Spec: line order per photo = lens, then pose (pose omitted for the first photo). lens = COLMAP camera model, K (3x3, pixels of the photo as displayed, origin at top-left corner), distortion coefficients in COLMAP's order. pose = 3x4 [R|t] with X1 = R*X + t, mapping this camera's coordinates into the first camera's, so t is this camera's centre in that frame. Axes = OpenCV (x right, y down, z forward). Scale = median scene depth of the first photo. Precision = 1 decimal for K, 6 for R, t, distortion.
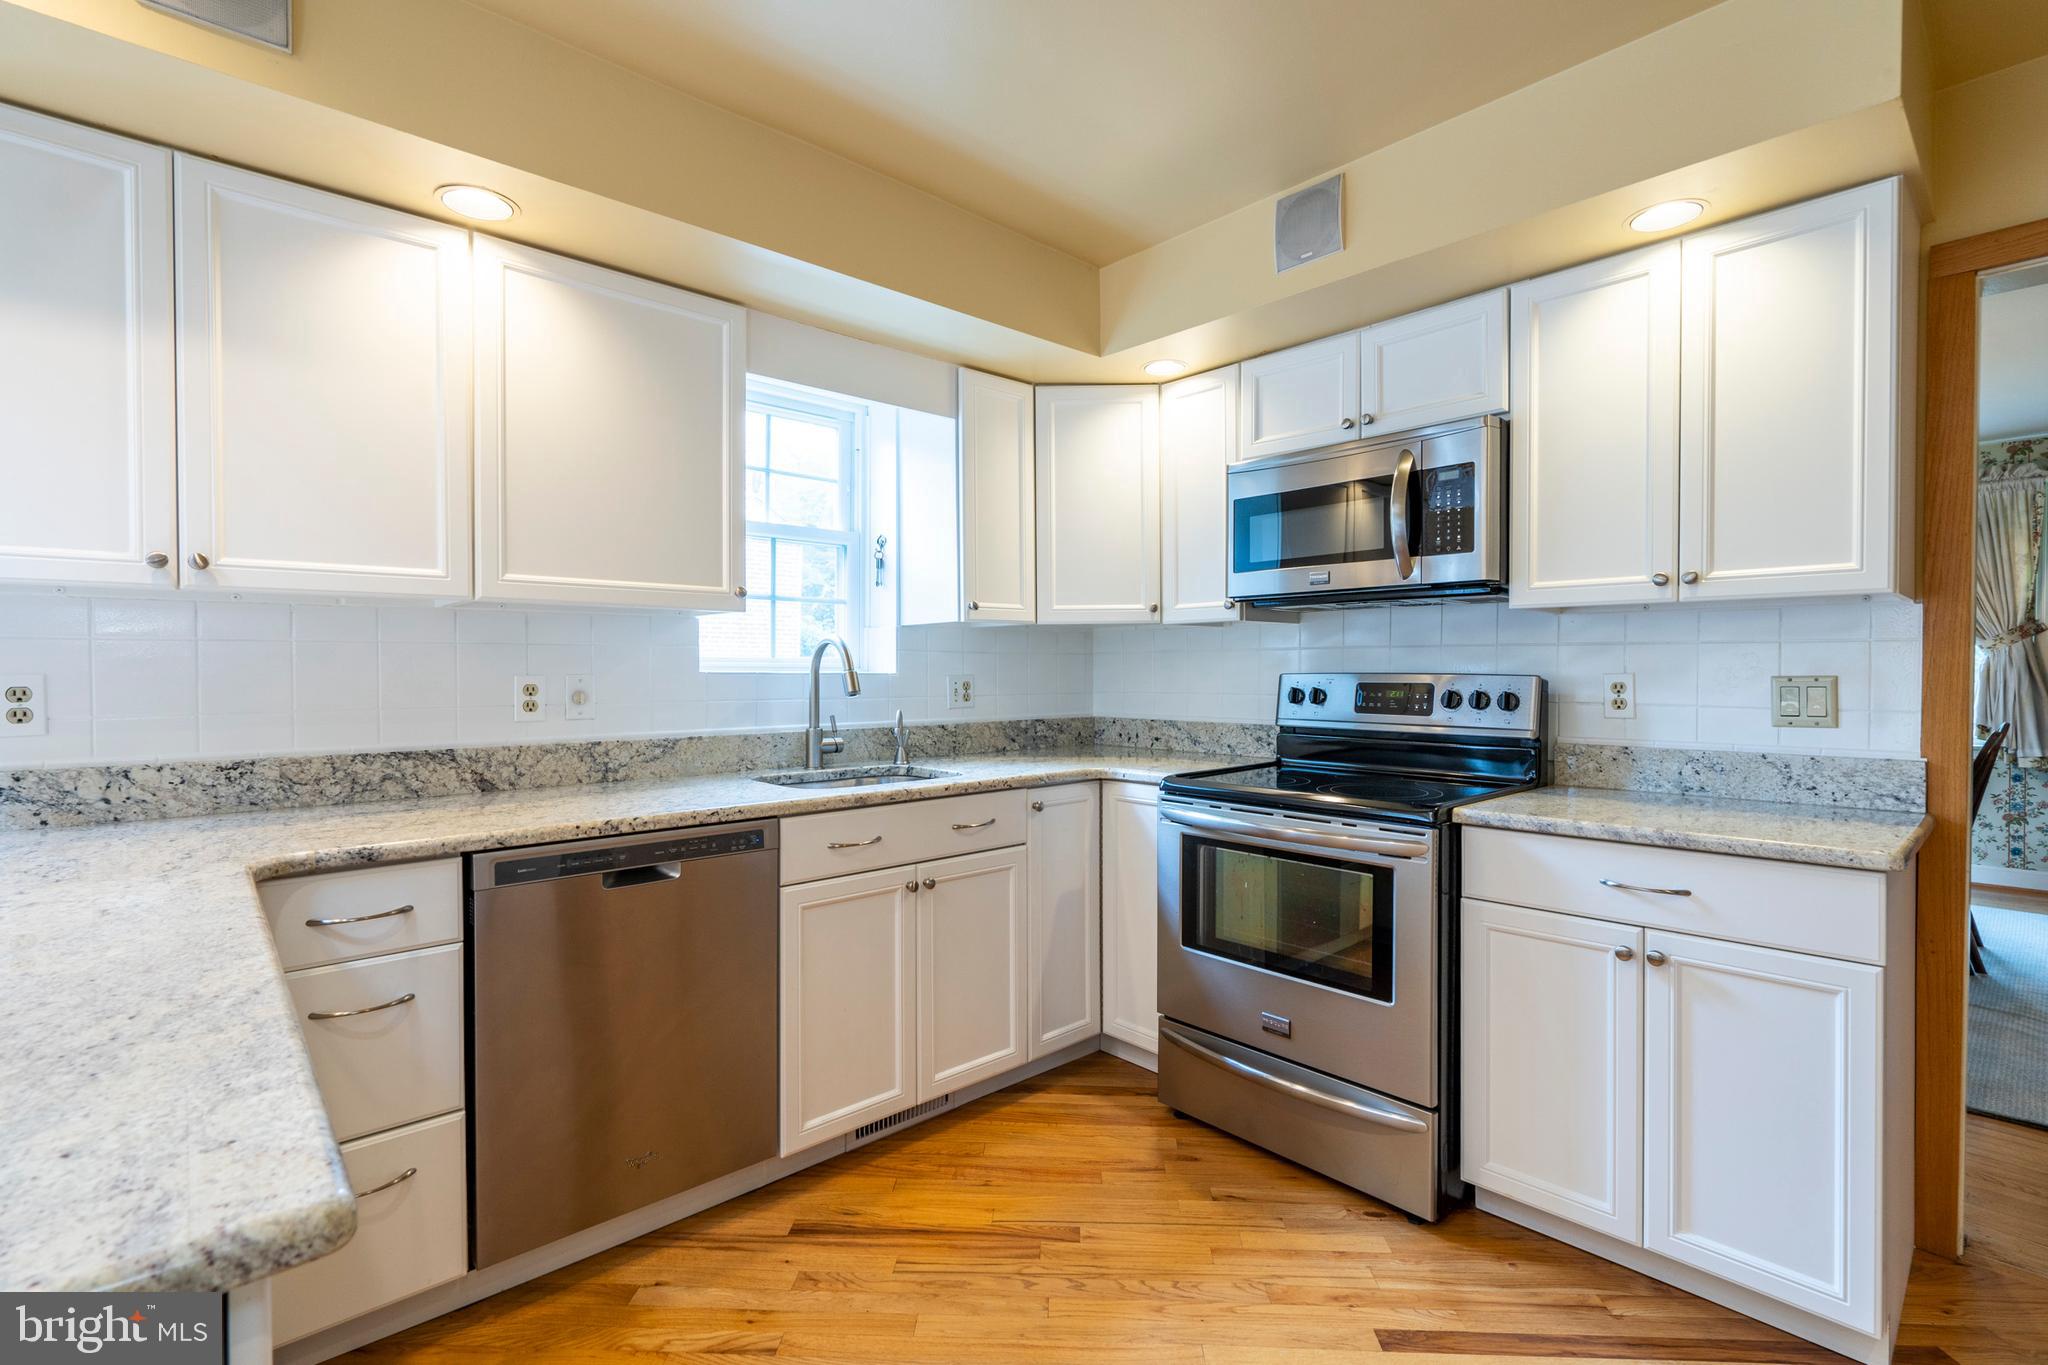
lens RADIAL K [[939.0, 0, 1016.9], [0, 939.0, 683.0], [0, 0, 1]] dist [-0.025603, 0.000070]
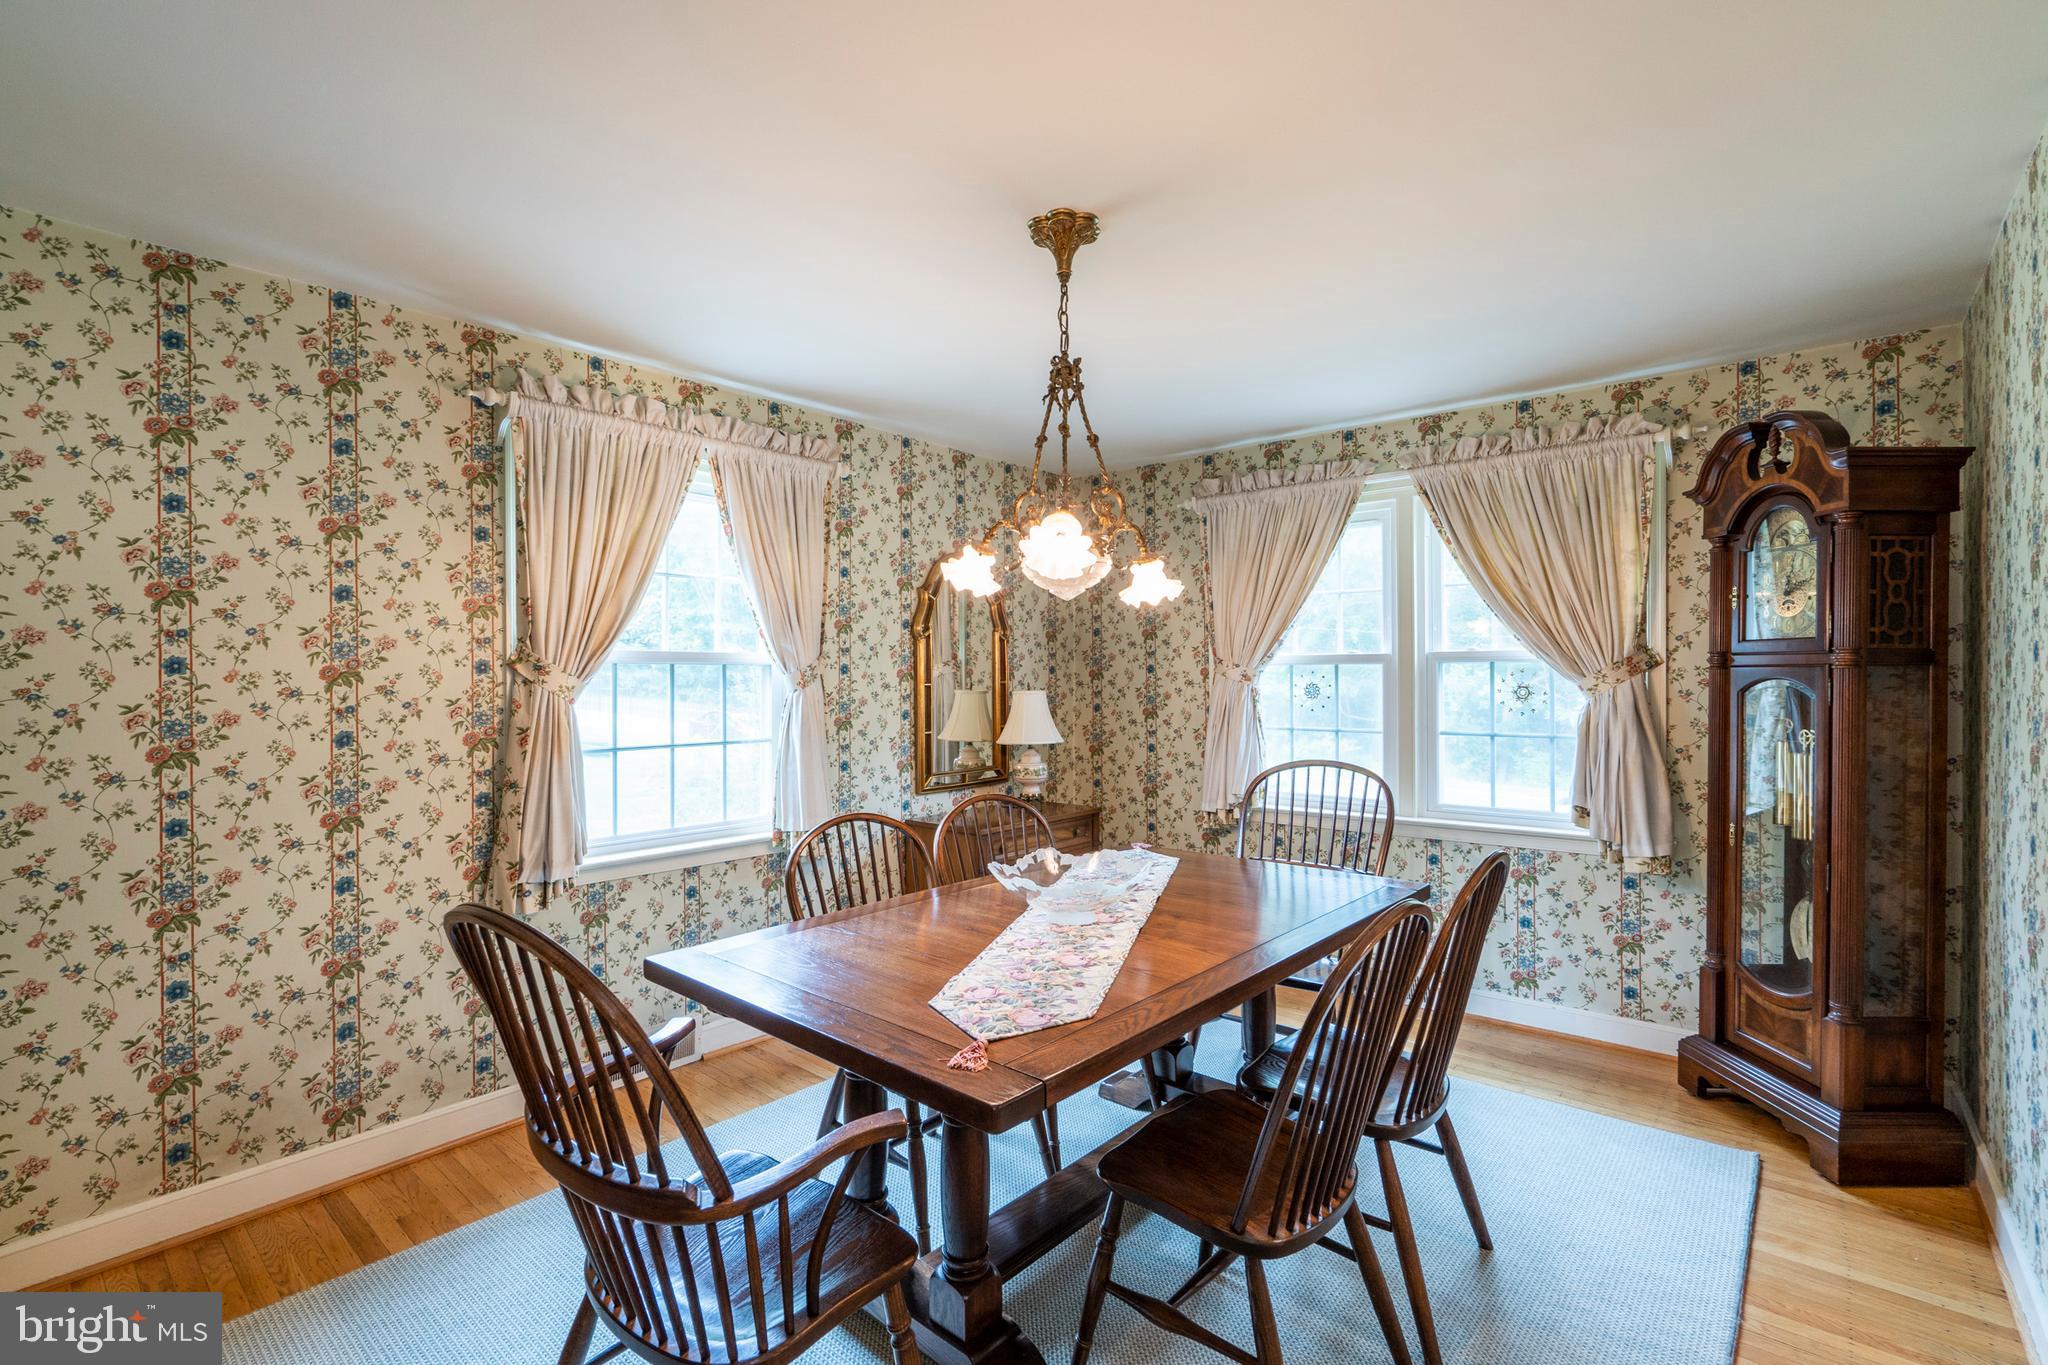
lens RADIAL K [[939.0, 0, 1032.0], [0, 939.0, 678.6], [0, 0, 1]] dist [-0.025603, 0.000070]
pose [[0.991327, -0.001031, 0.131418, 0.577797], [0.003176, 0.999865, -0.016112, -0.037246], [-0.131384, 0.016390, 0.991196, 0.380997]]
